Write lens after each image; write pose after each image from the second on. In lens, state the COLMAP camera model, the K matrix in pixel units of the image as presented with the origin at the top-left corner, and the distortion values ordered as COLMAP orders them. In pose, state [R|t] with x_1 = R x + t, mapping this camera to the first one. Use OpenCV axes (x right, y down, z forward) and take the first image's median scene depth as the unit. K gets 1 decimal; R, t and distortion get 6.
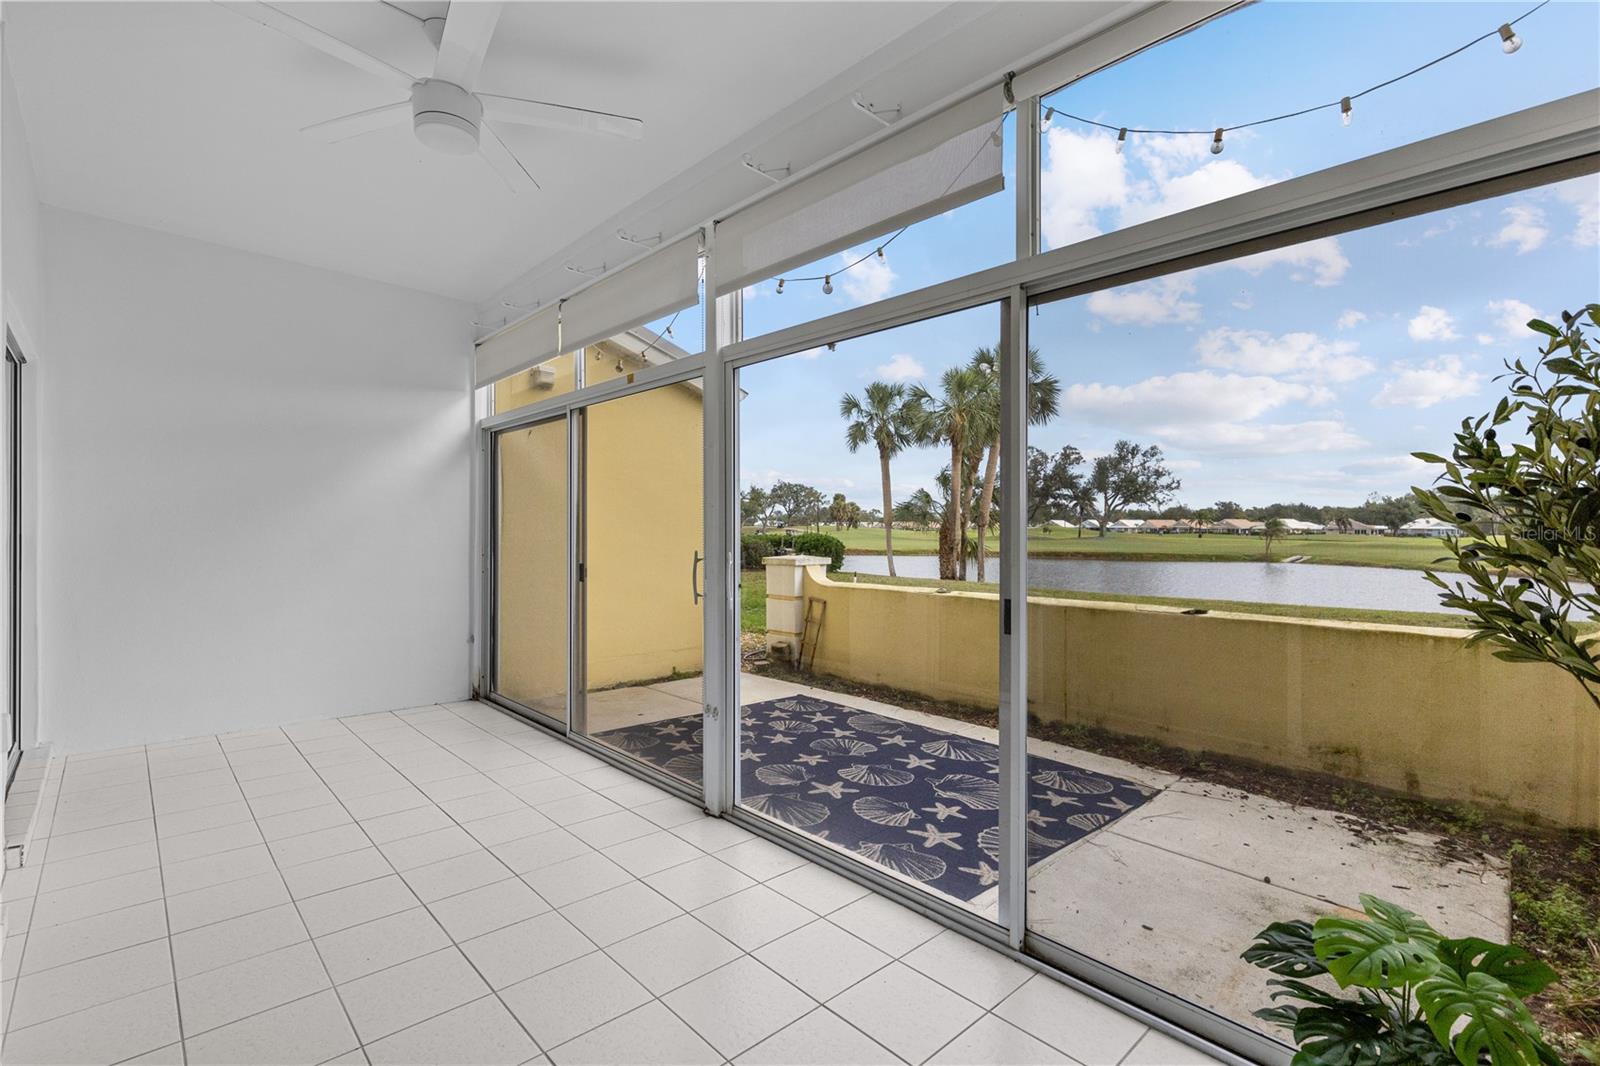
lens RADIAL K [[732.0, 0, 807.2], [0, 732.0, 532.2], [0, 0, 1]] dist [0.010676, -0.002438]
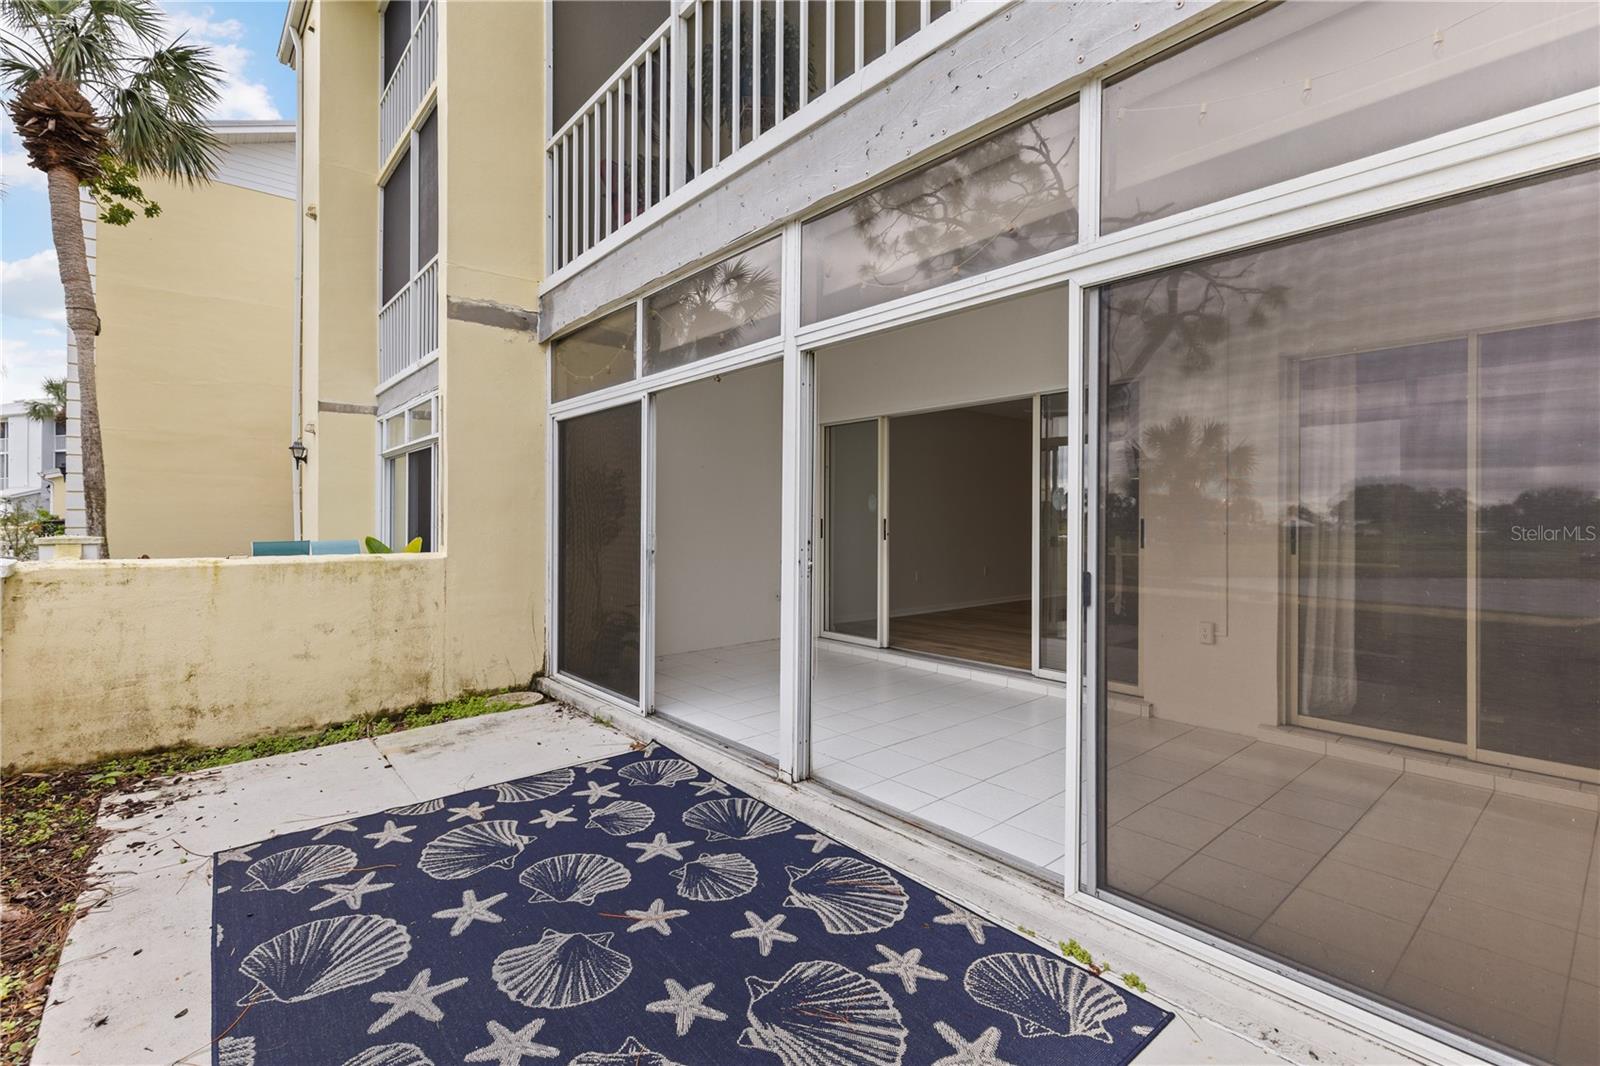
lens RADIAL K [[732.0, 0, 803.3], [0, 732.0, 523.1], [0, 0, 1]] dist [0.010676, -0.002438]
pose [[-0.998144, -0.007175, 0.060470, -0.115431], [-0.006159, 0.999837, 0.016966, 0.001375], [-0.060582, 0.016562, -0.998026, 1.280039]]
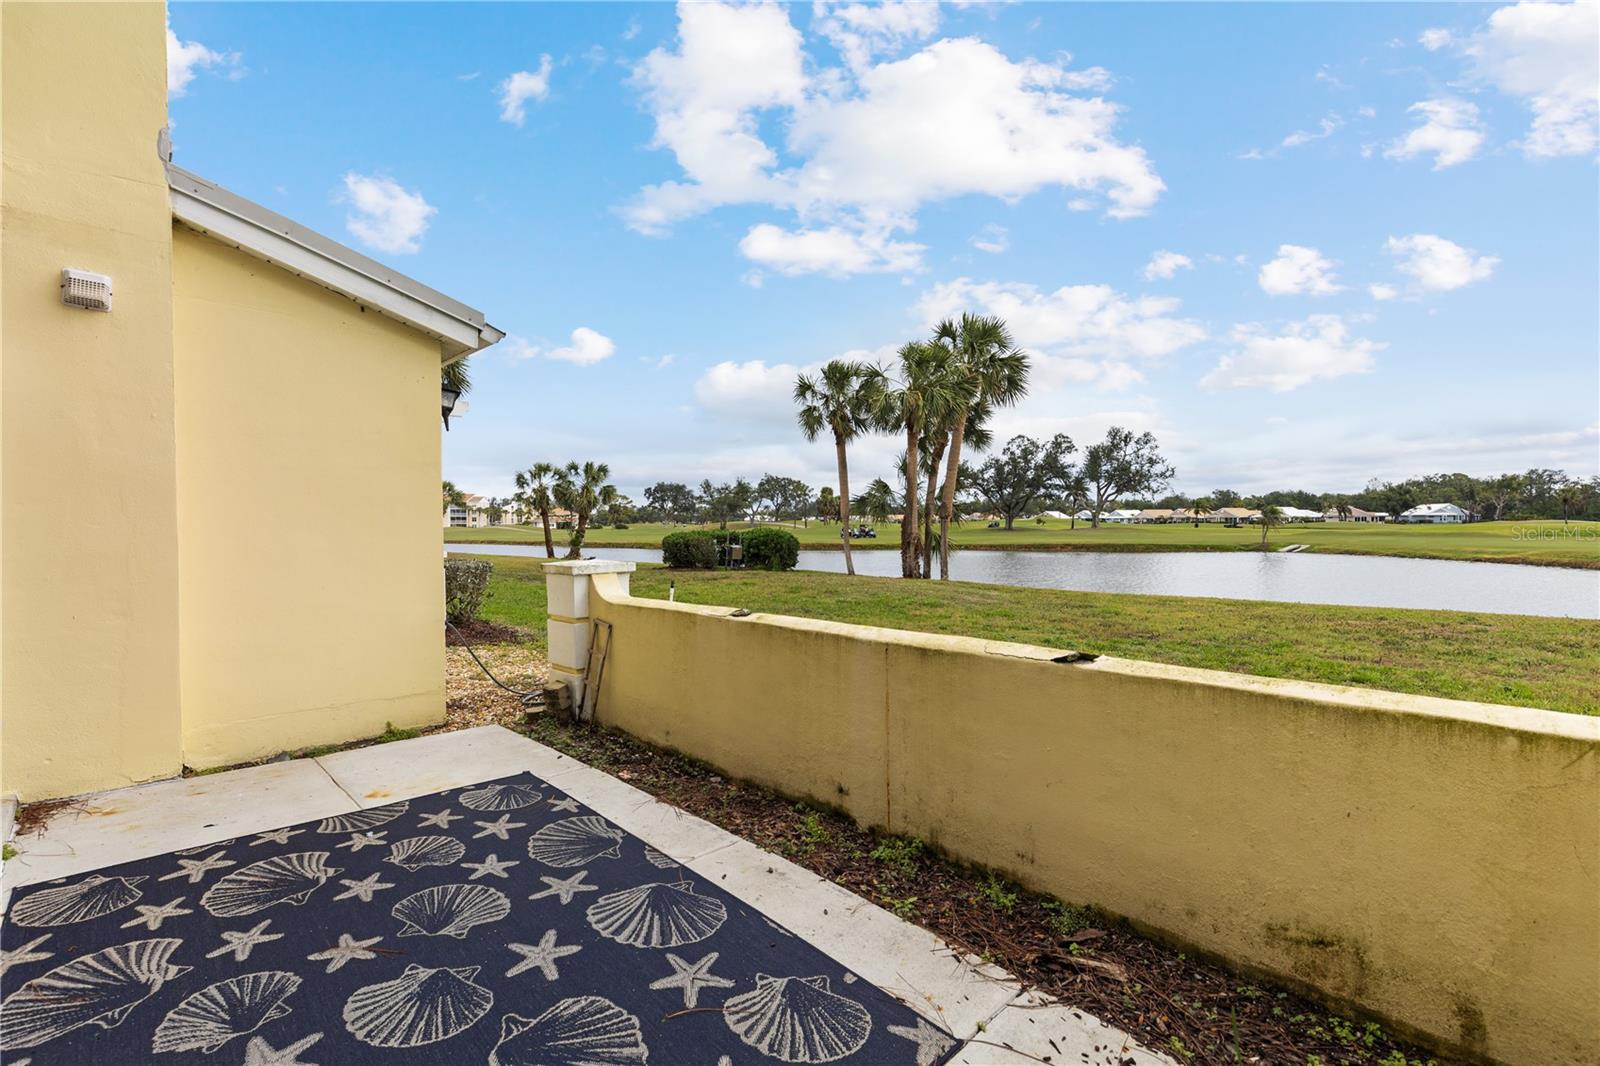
lens RADIAL K [[732.0, 0, 806.0], [0, 732.0, 540.5], [0, 0, 1]] dist [0.010676, -0.002438]
pose [[0.999908, -0.013509, -0.001271, 0.287658], [0.013530, 0.999737, 0.018543, 0.002007], [0.001020, -0.018558, 0.999827, 0.385307]]
